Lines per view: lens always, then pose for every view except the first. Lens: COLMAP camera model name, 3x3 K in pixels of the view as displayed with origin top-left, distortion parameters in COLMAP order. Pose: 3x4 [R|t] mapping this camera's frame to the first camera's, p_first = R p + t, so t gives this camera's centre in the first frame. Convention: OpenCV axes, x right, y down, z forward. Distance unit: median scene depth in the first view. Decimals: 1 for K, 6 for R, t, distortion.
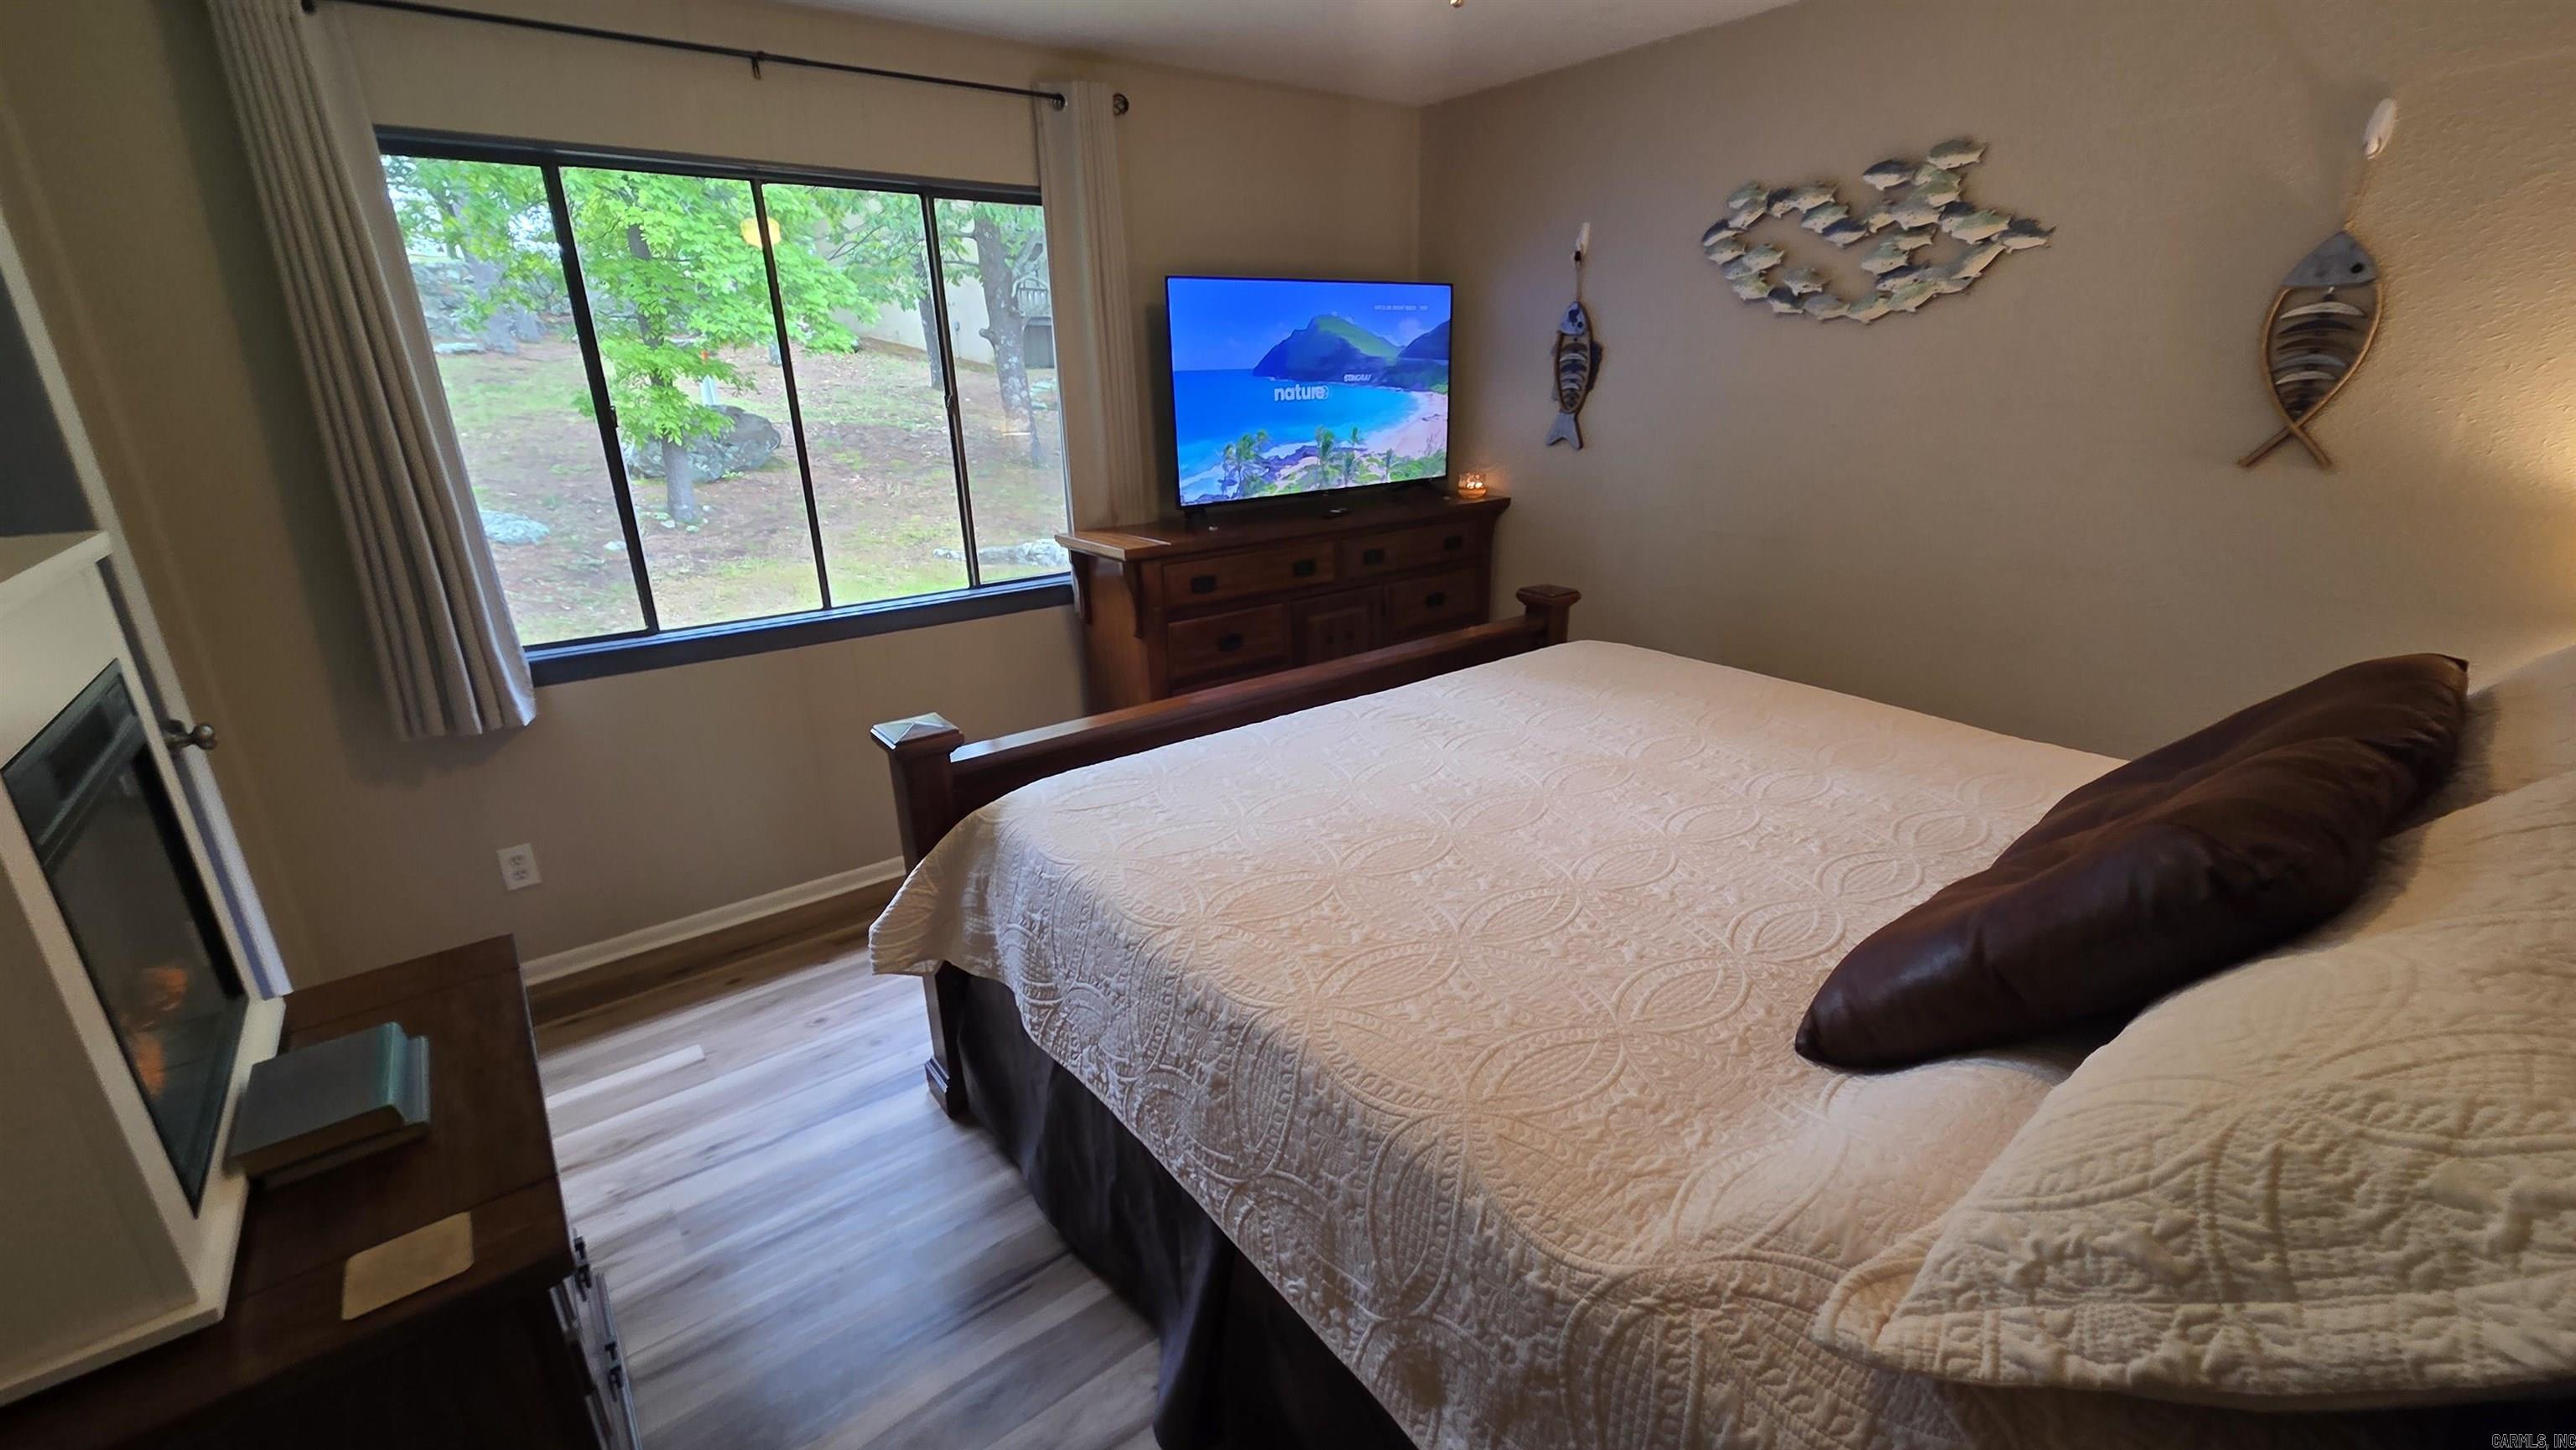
lens RADIAL K [[1051.7, 0, 1292.7], [0, 1051.7, 720.7], [0, 0, 1]] dist [0.007628, -0.001013]
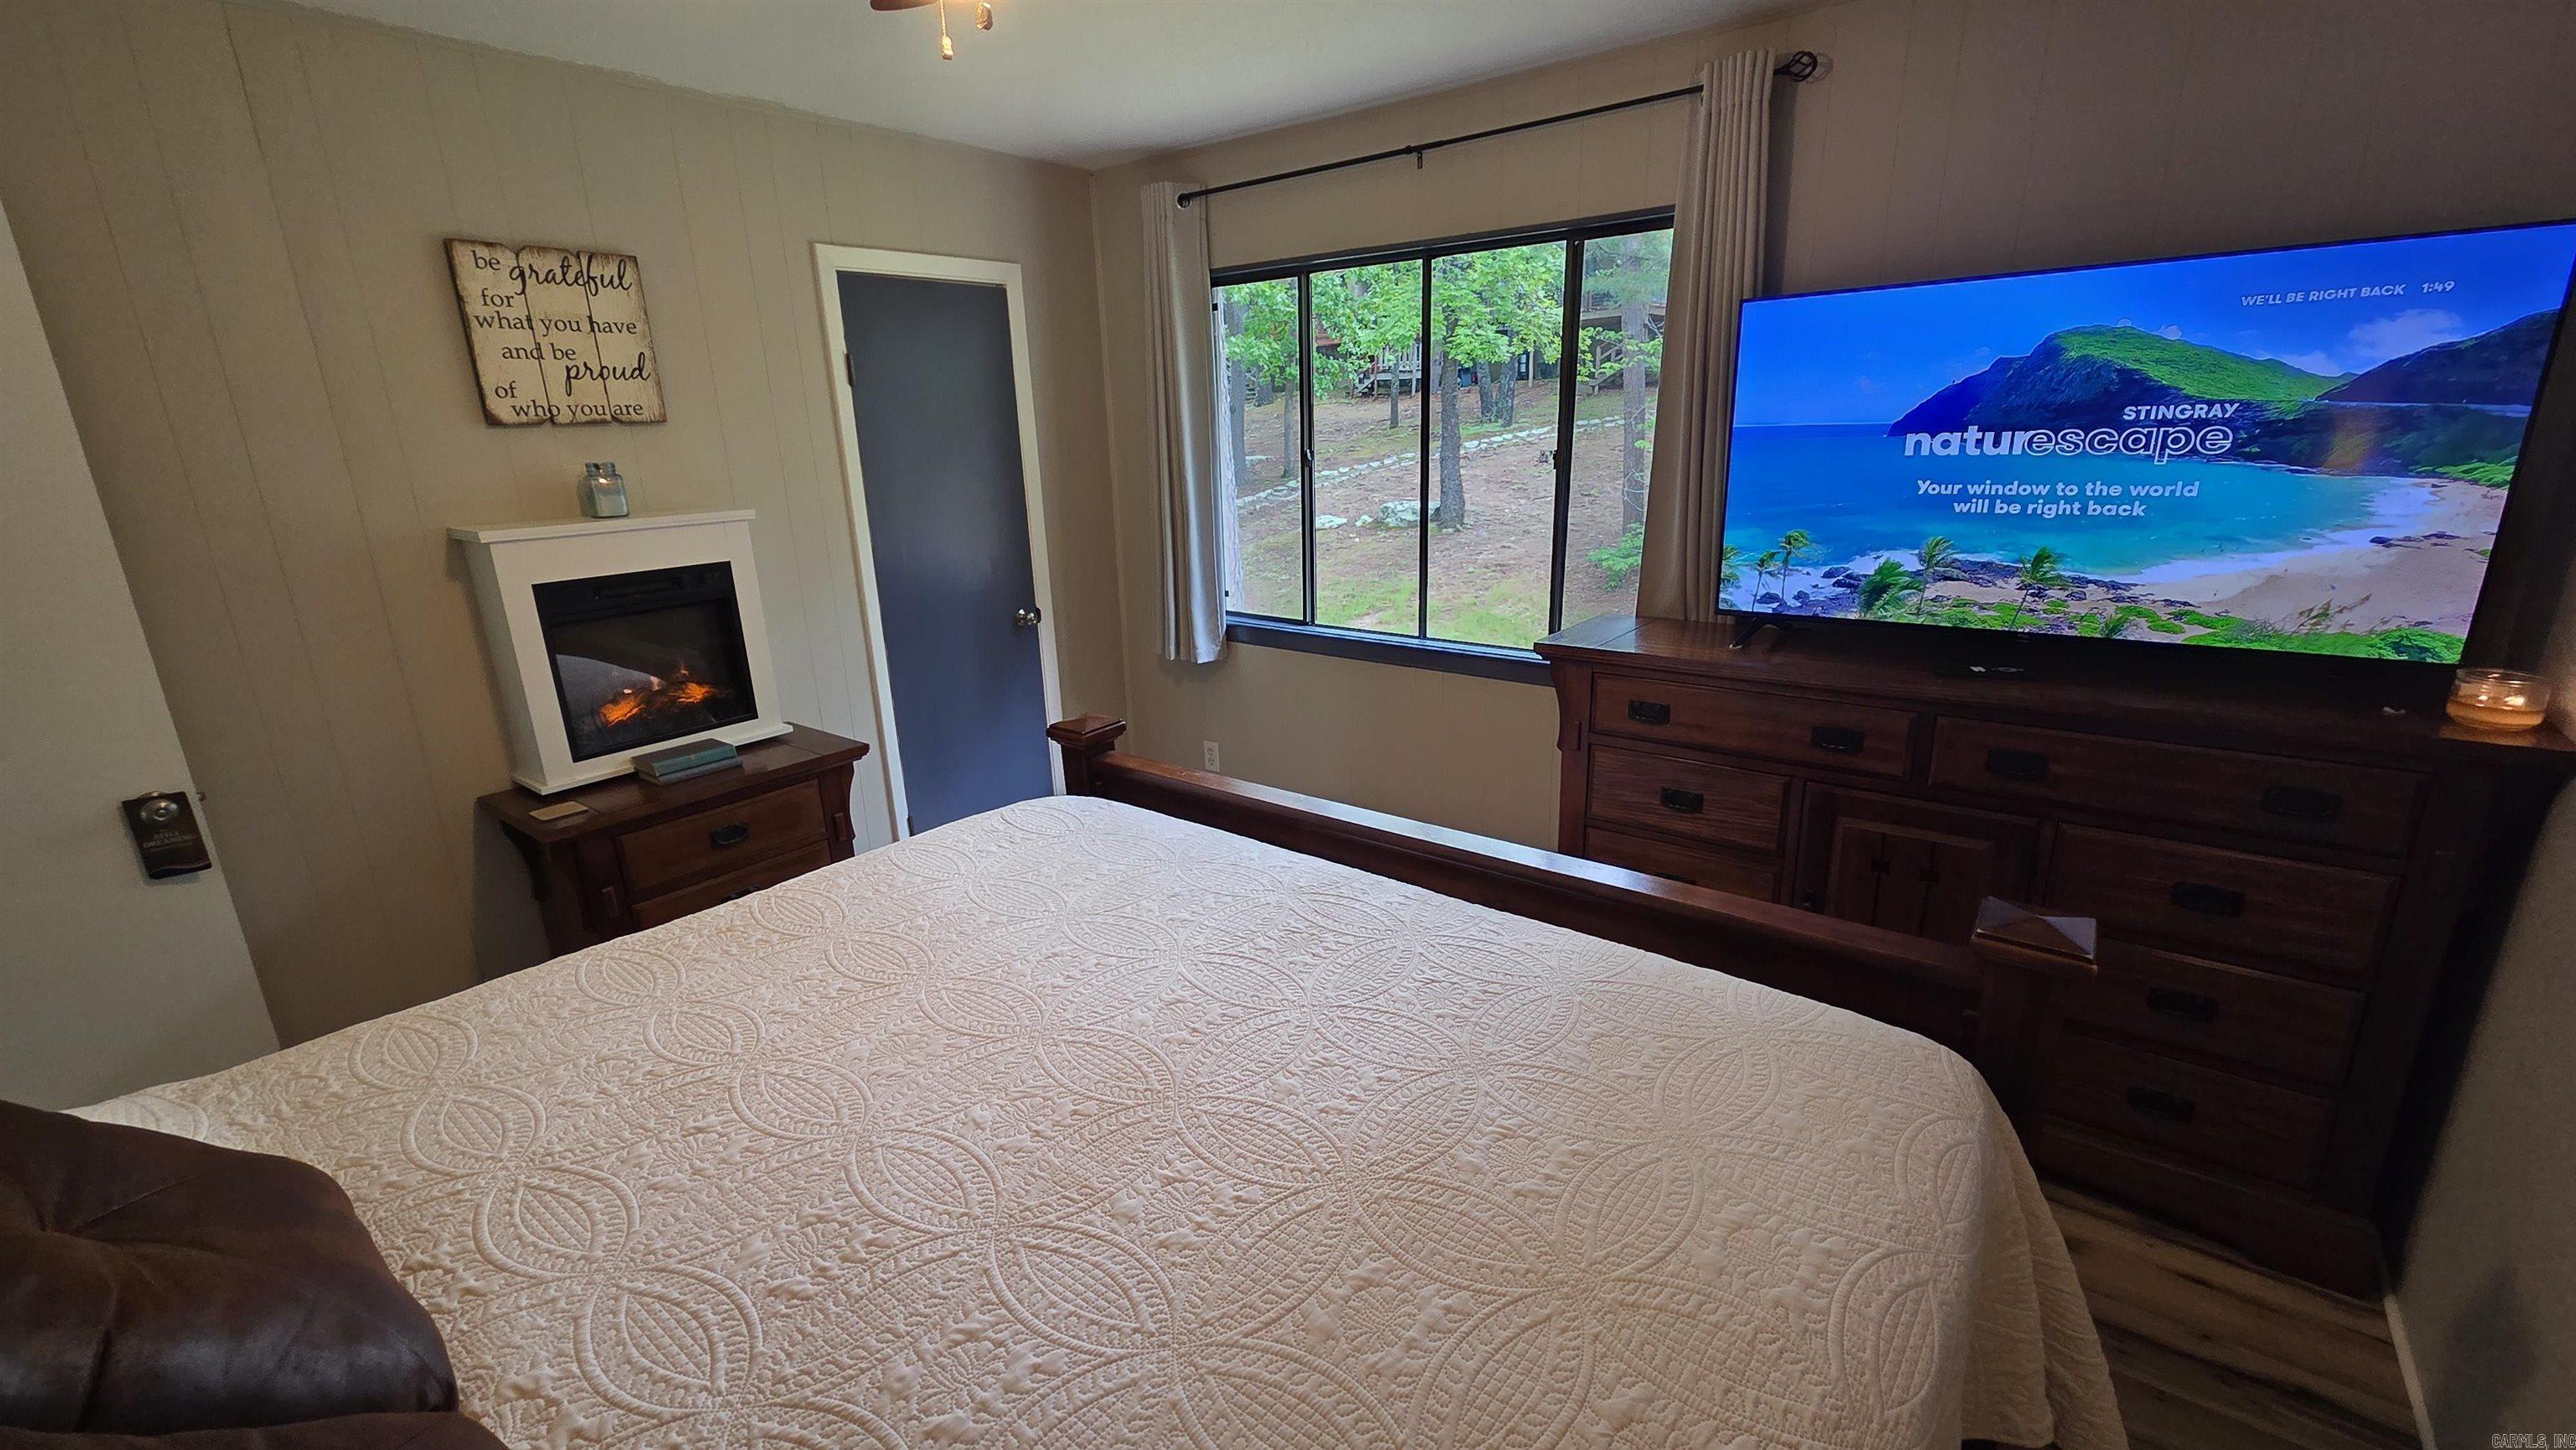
lens RADIAL K [[1051.7, 0, 1297.6], [0, 1051.7, 722.1], [0, 0, 1]] dist [0.007628, -0.001013]
pose [[0.255829, 0.281096, -0.924952, 0.562404], [-0.288039, 0.935499, 0.204634, -0.210442], [0.922814, 0.214071, 0.320294, 0.547870]]
